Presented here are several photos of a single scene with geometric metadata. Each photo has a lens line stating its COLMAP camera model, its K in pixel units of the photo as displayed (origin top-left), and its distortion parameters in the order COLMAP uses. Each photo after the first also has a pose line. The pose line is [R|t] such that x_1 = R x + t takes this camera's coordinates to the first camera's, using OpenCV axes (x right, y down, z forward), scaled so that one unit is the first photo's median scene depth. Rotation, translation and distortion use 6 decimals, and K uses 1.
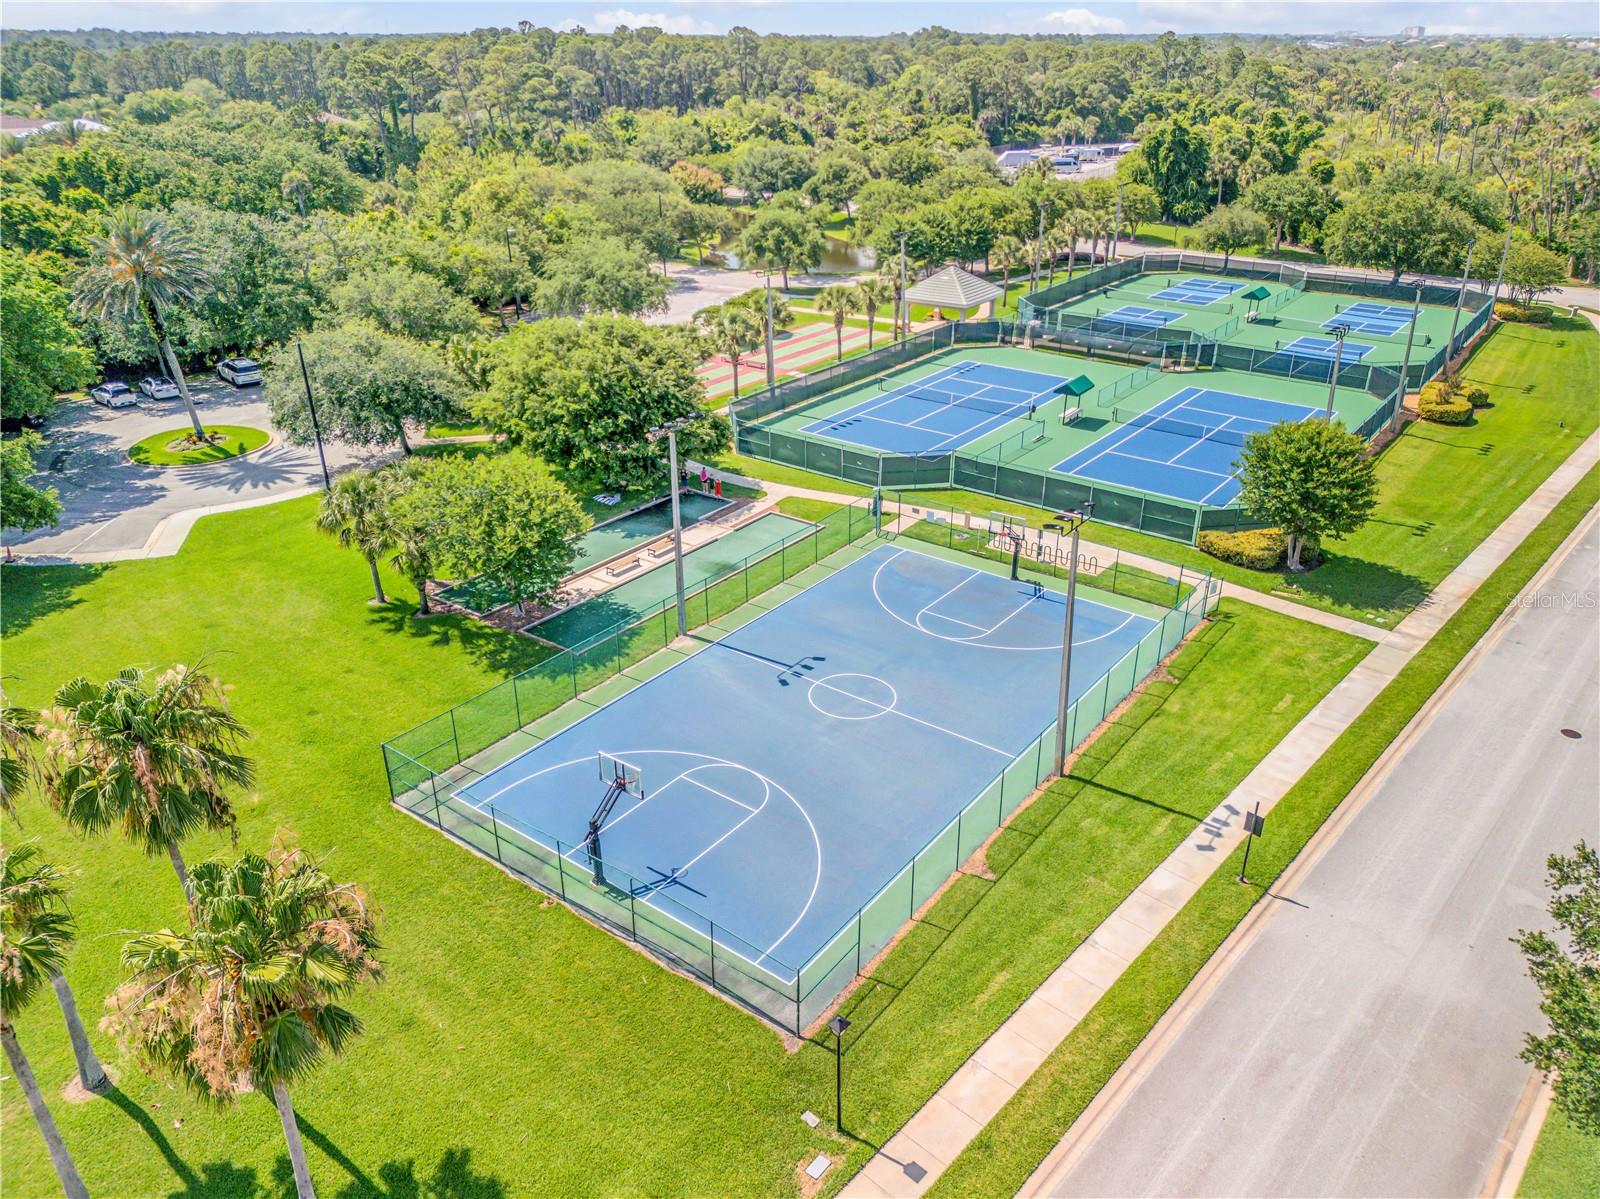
lens RADIAL K [[1141.1, 0, 800.0], [0, 1141.1, 599.5], [0, 0, 1]] dist [0.098218, -0.093398]
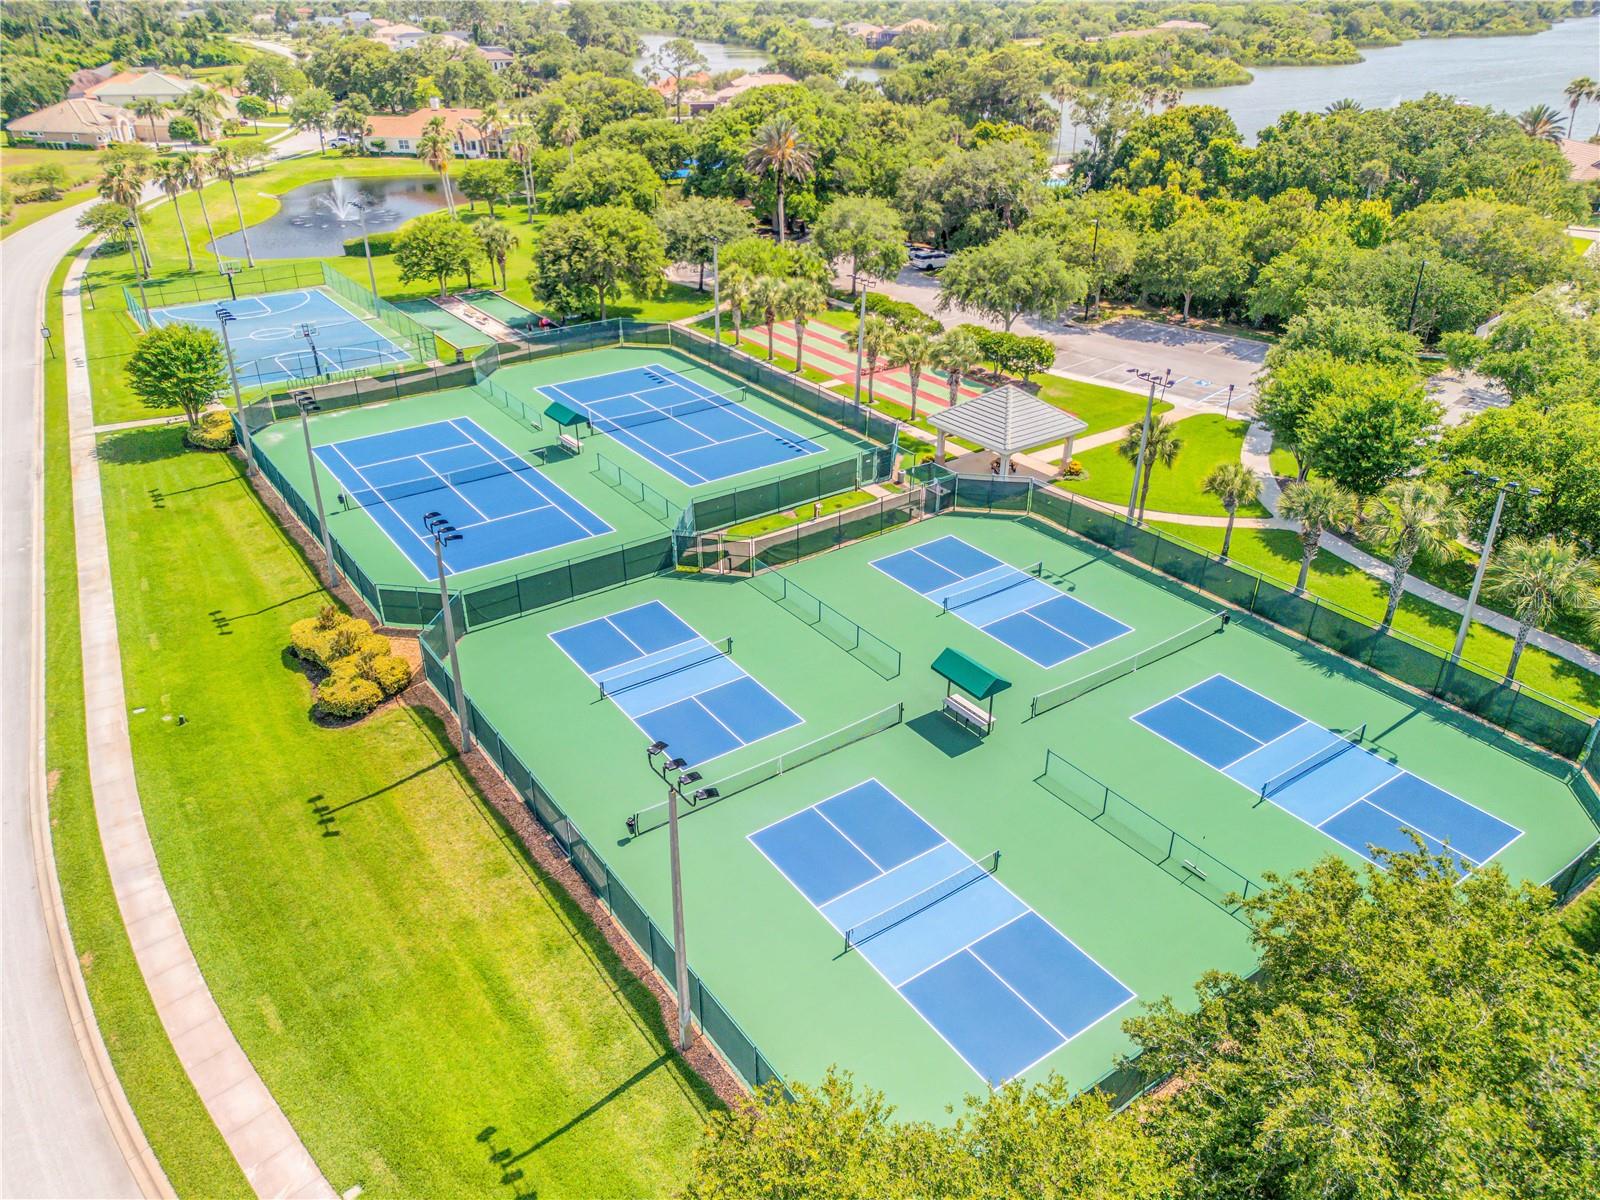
lens RADIAL K [[1141.1, 0, 800.0], [0, 1141.1, 600.0], [0, 0, 1]] dist [0.098218, -0.093398]
pose [[-0.309909, 0.453362, -0.835715, 1.051107], [-0.416962, 0.725145, 0.548002, -0.680315], [0.854458, 0.518293, -0.035695, 1.286898]]
